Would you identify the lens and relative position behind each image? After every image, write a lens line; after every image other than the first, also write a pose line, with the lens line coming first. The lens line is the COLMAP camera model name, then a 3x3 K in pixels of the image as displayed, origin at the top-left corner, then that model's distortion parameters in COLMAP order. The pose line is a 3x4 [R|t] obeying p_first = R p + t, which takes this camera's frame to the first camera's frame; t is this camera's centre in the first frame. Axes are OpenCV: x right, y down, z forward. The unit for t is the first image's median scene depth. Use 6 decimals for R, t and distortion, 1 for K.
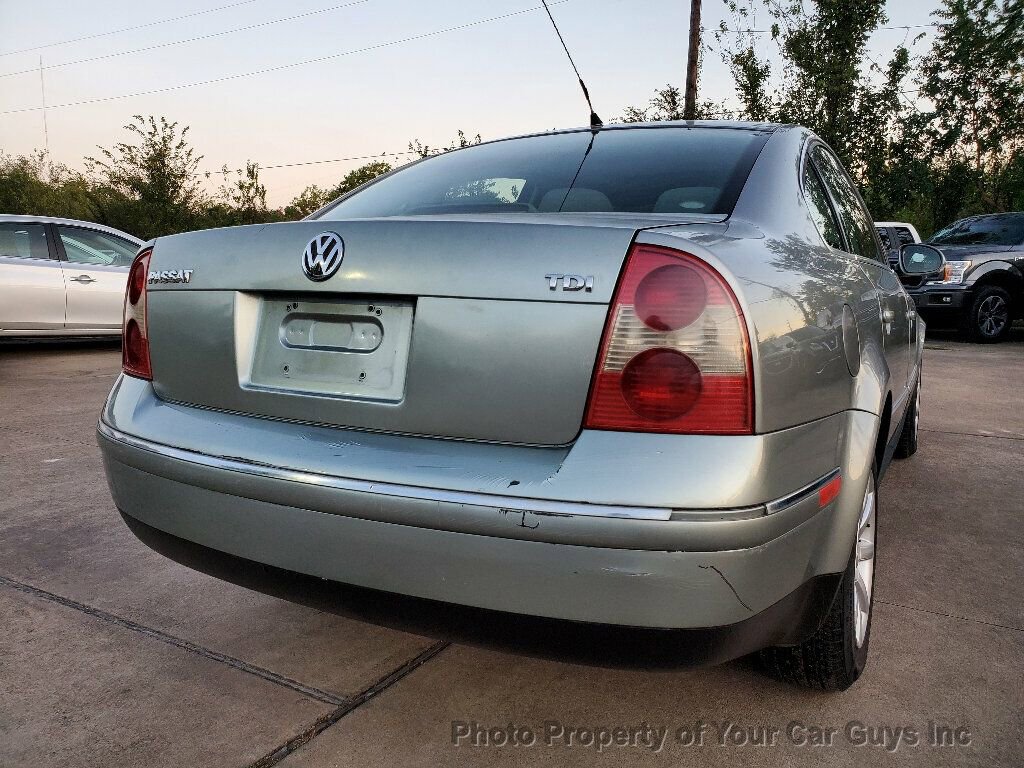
lens RADIAL K [[813.3, 0, 511.6], [0, 813.3, 386.1], [0, 0, 1]] dist [0.005612, 0.033397]
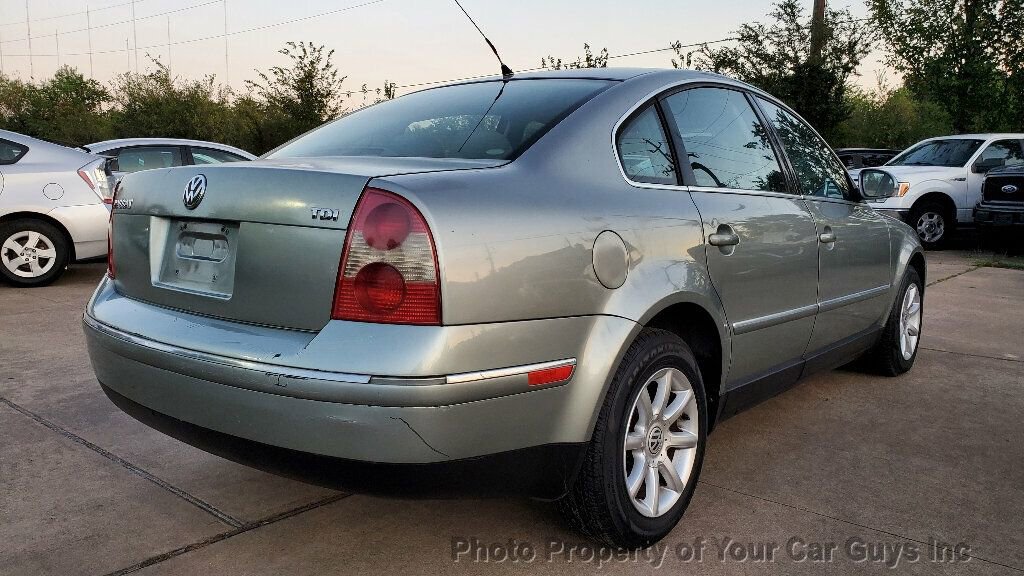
lens RADIAL K [[813.3, 0, 503.6], [0, 813.3, 288.7], [0, 0, 1]] dist [0.032656, -0.006036]
pose [[0.982746, 0.026894, -0.182996, 0.325472], [-0.028872, 0.999550, -0.008154, 0.002332], [0.182694, 0.013297, 0.983080, -0.169572]]
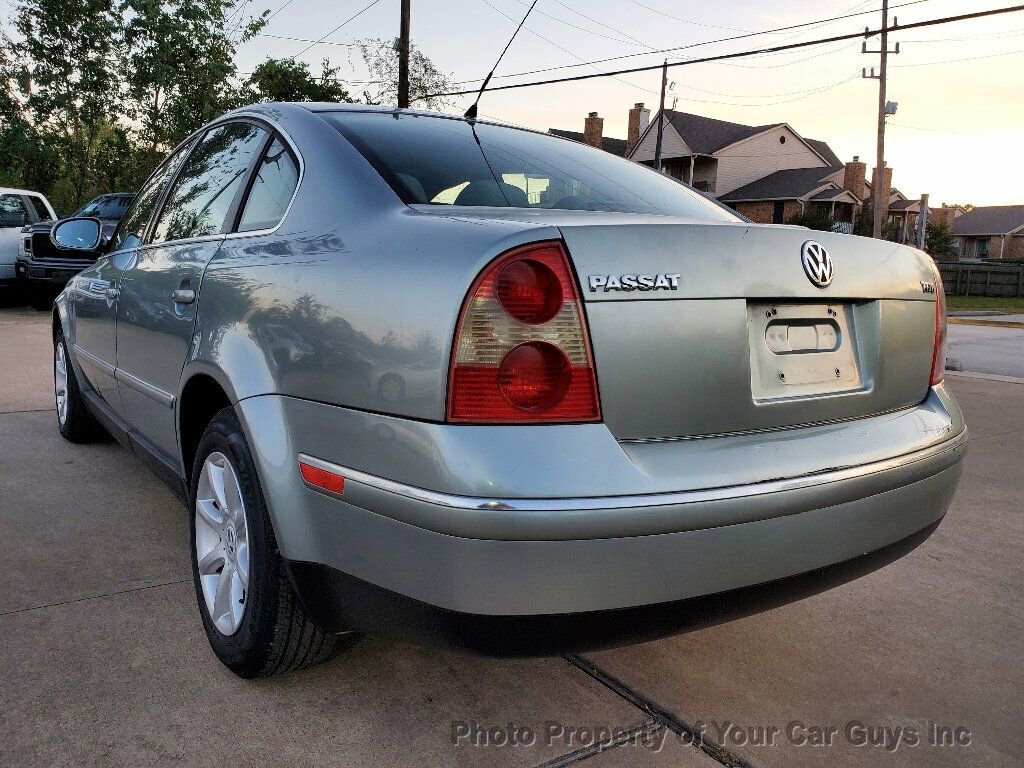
lens RADIAL K [[813.3, 0, 503.3], [0, 813.3, 379.9], [0, 0, 1]] dist [0.005612, 0.033397]
pose [[0.448167, -0.125943, 0.885034, -0.798050], [0.100342, 0.990857, 0.090190, -0.085638], [-0.888301, 0.048386, 0.456707, 0.519324]]
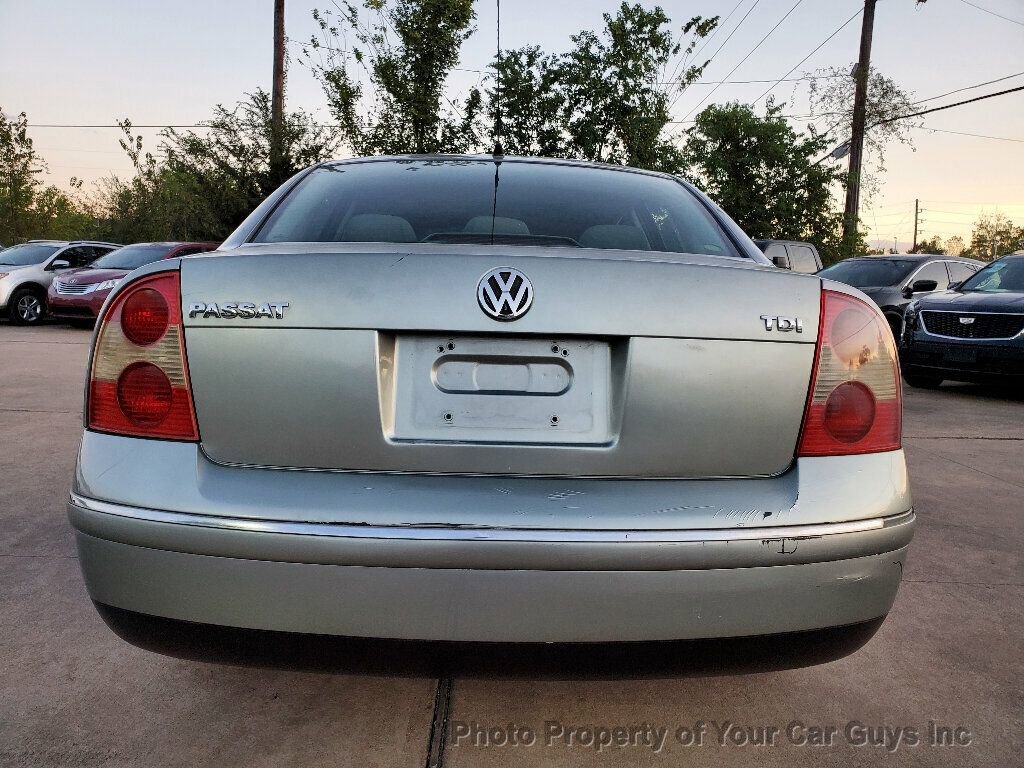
lens RADIAL K [[813.3, 0, 503.0], [0, 813.3, 377.3], [0, 0, 1]] dist [0.005612, 0.033397]
pose [[0.866605, -0.040809, 0.497324, -0.406915], [0.051176, 0.998663, -0.007229, -0.034176], [-0.496364, 0.031715, 0.867535, 0.121418]]
